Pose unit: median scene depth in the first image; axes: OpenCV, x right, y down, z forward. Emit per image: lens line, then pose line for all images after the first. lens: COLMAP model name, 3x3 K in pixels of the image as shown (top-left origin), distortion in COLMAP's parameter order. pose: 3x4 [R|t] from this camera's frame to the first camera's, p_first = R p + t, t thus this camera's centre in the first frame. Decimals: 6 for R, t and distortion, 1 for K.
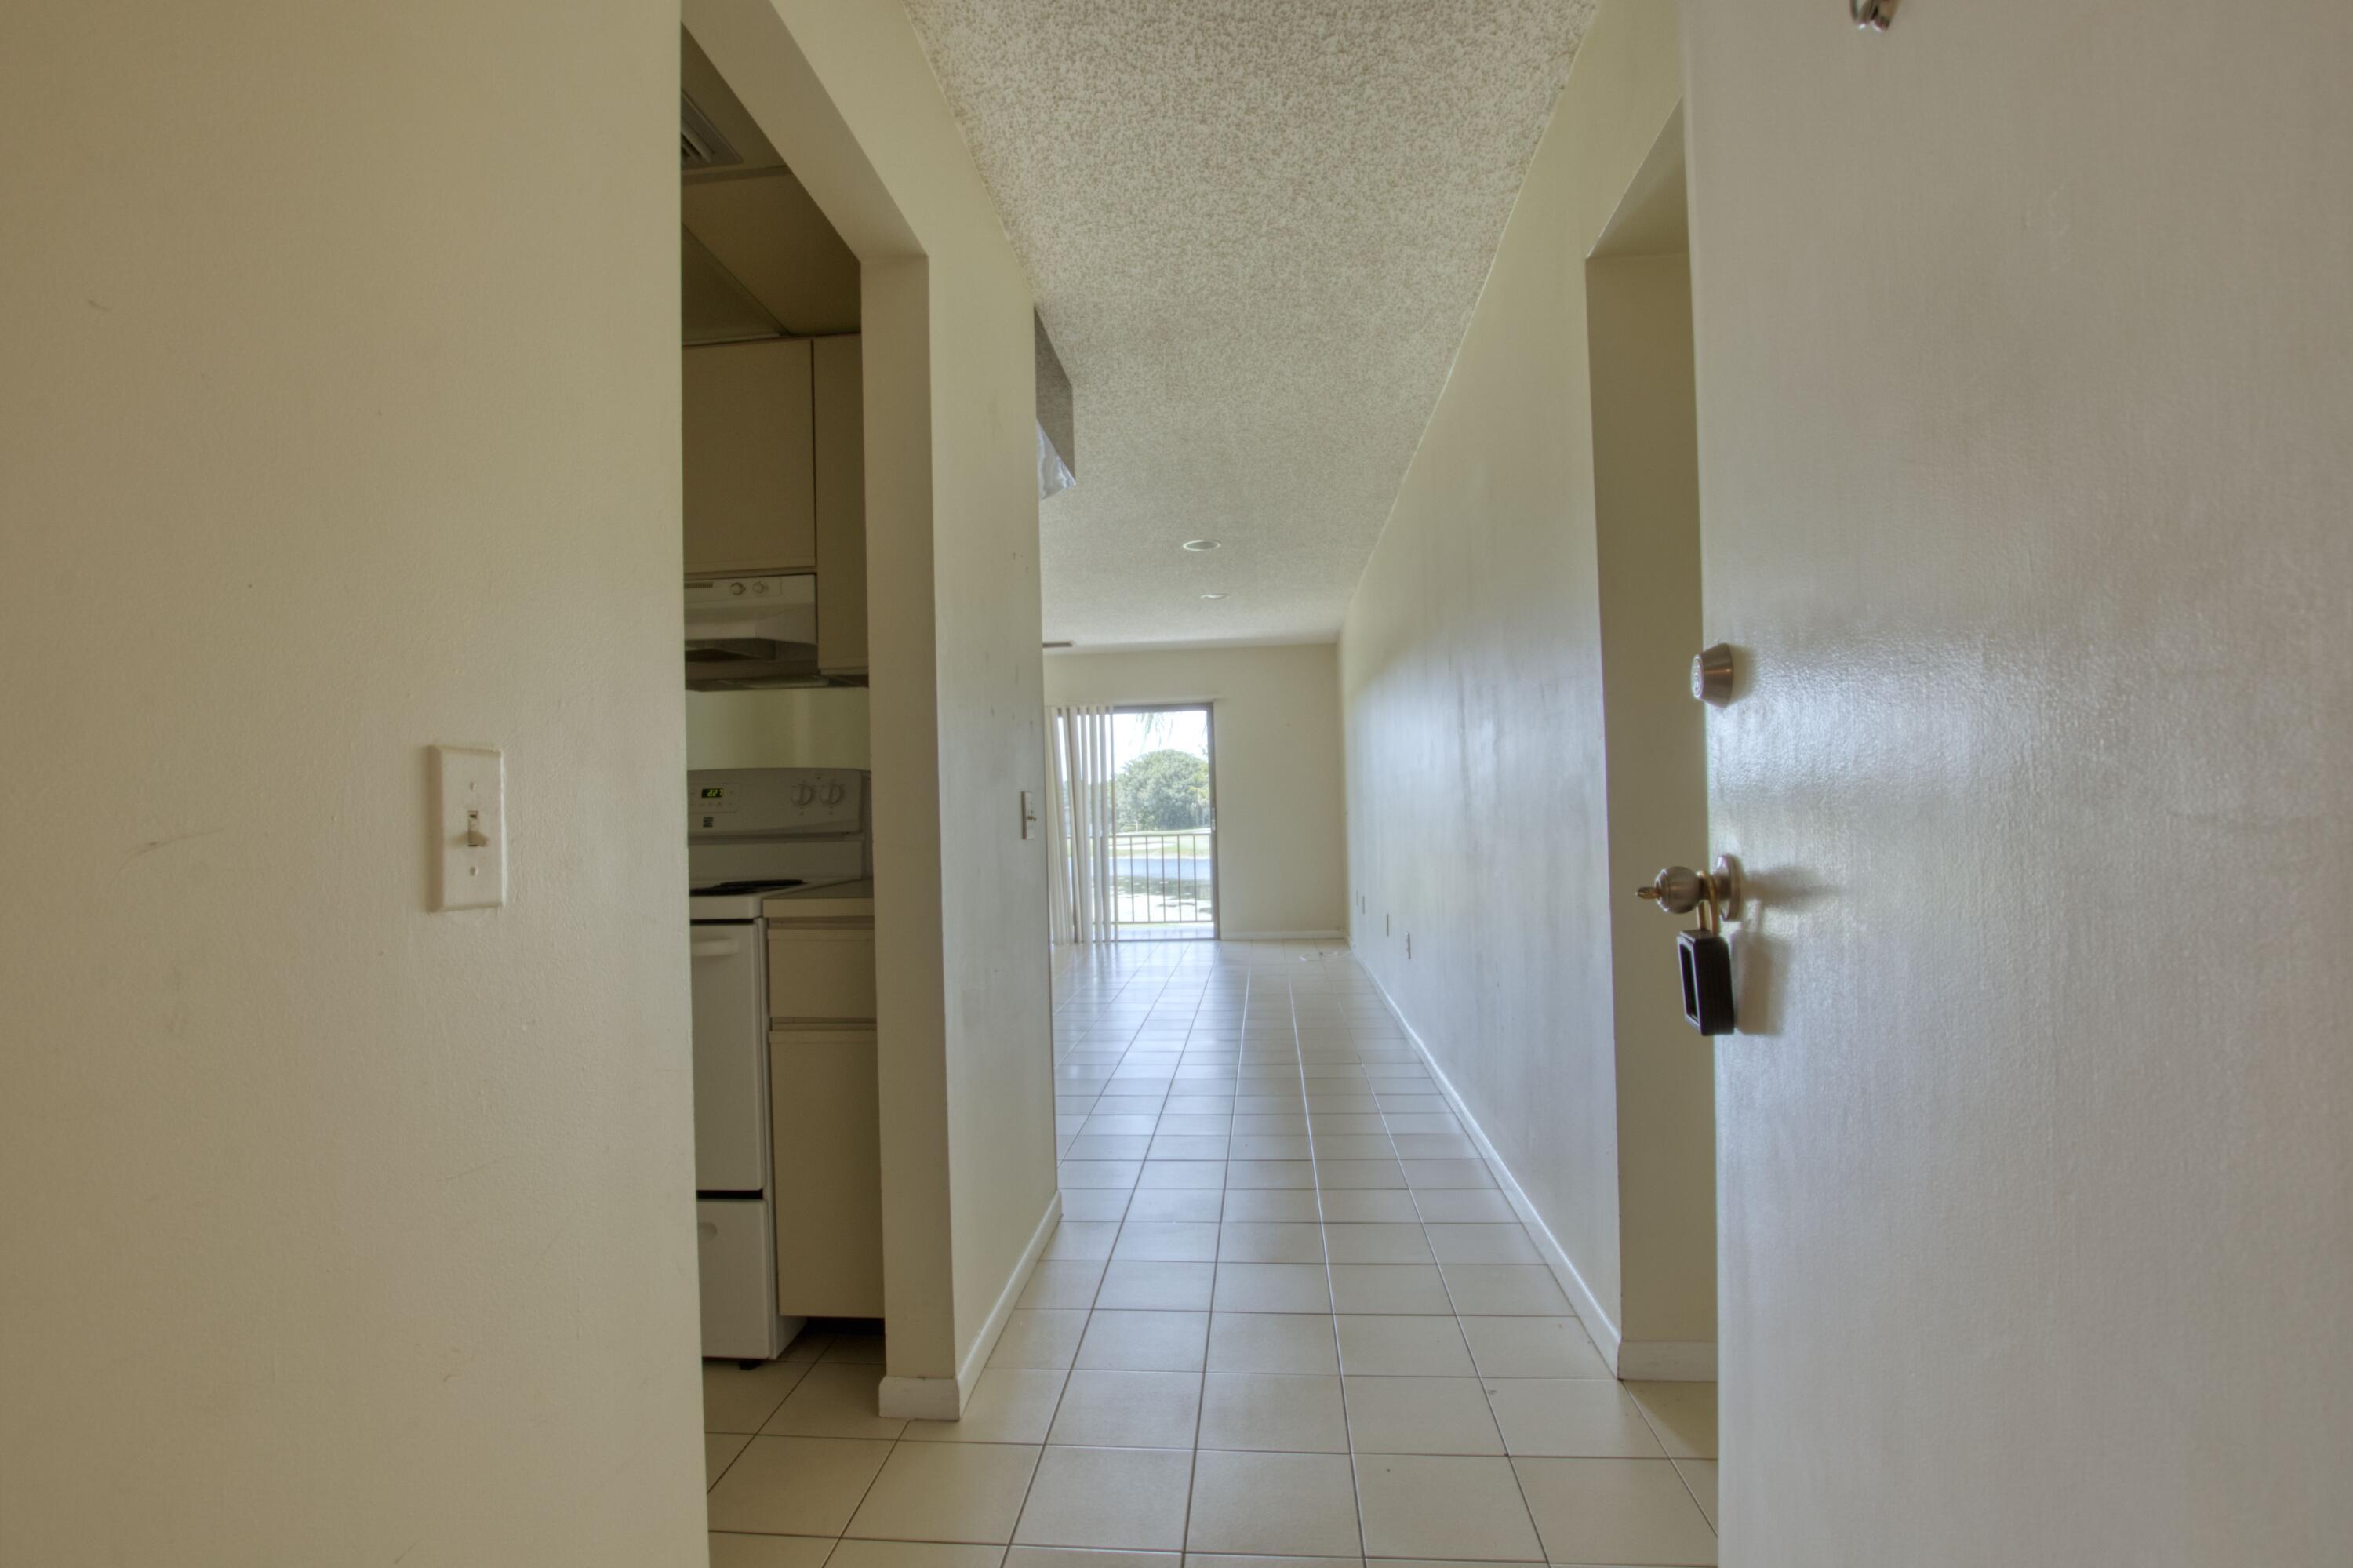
lens RADIAL K [[1089.3, 0, 1167.5], [0, 1089.3, 799.8], [0, 0, 1]] dist [-0.039616, 0.005116]
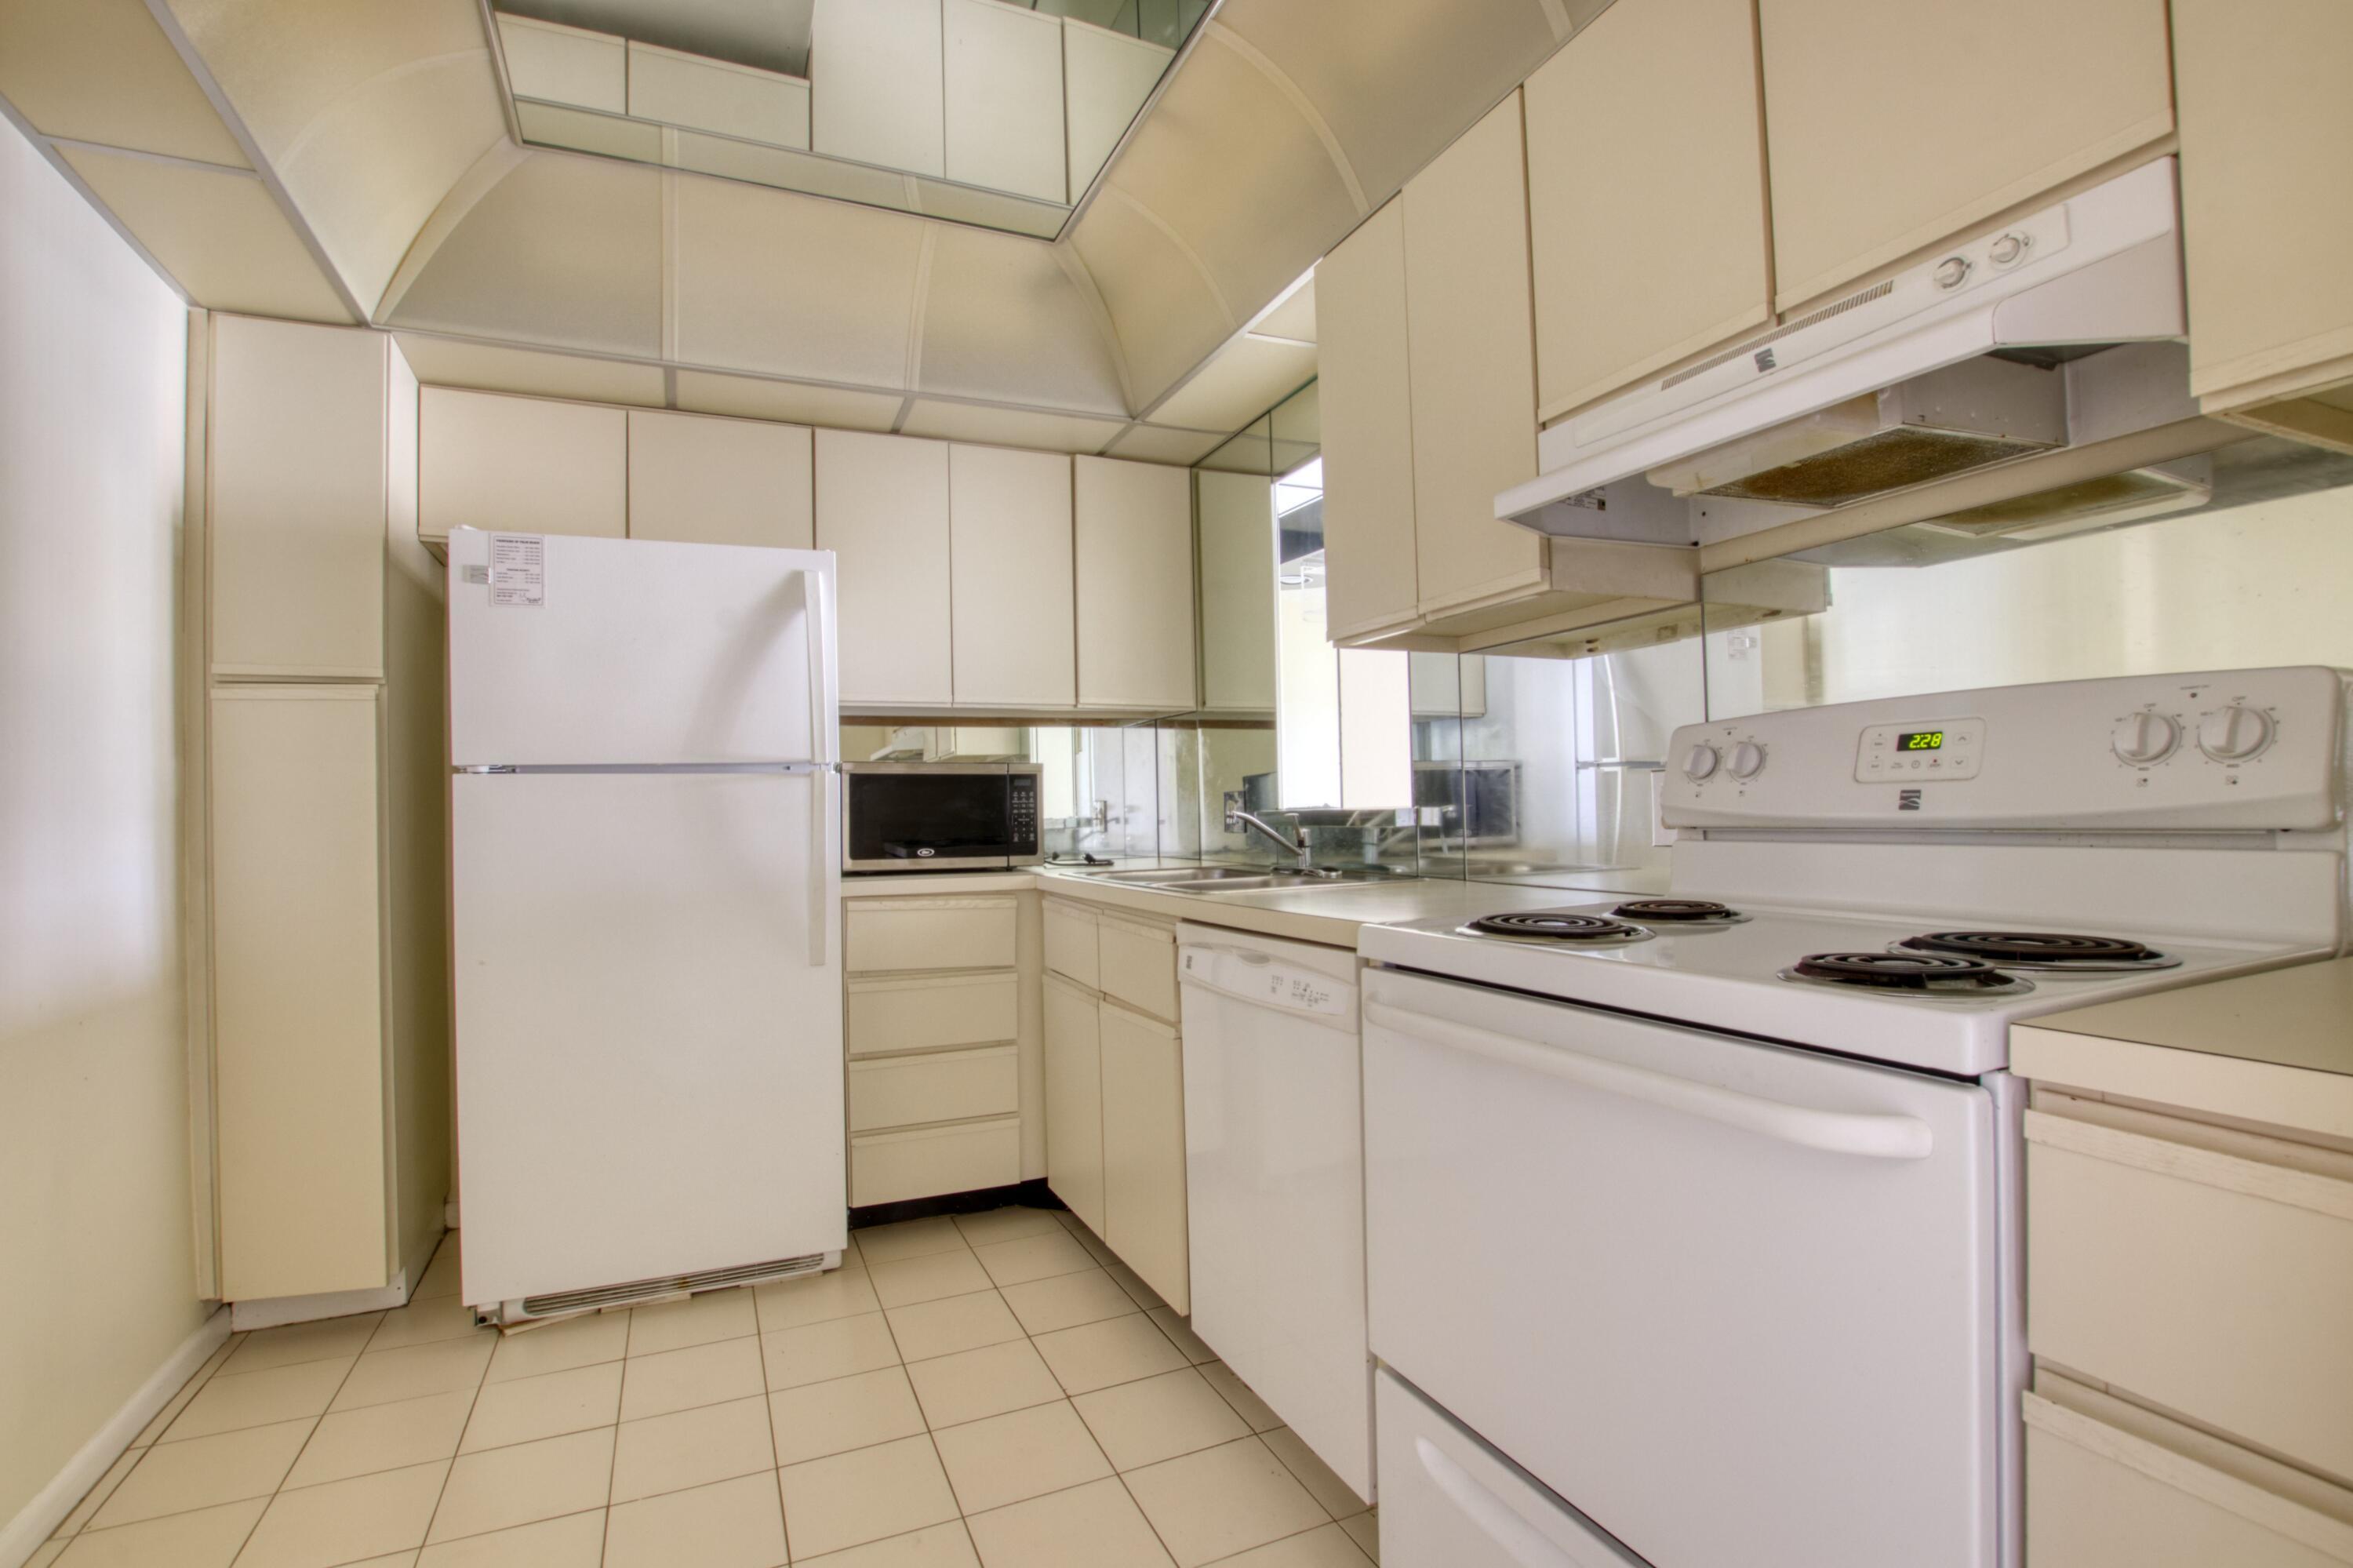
lens RADIAL K [[1089.3, 0, 1167.5], [0, 1089.3, 799.8], [0, 0, 1]] dist [-0.039616, 0.005116]
pose [[0.482513, 0.007587, -0.875856, -0.172960], [0.021602, 0.999555, 0.020559, 0.003376], [0.875622, -0.028840, 0.482135, 0.506934]]
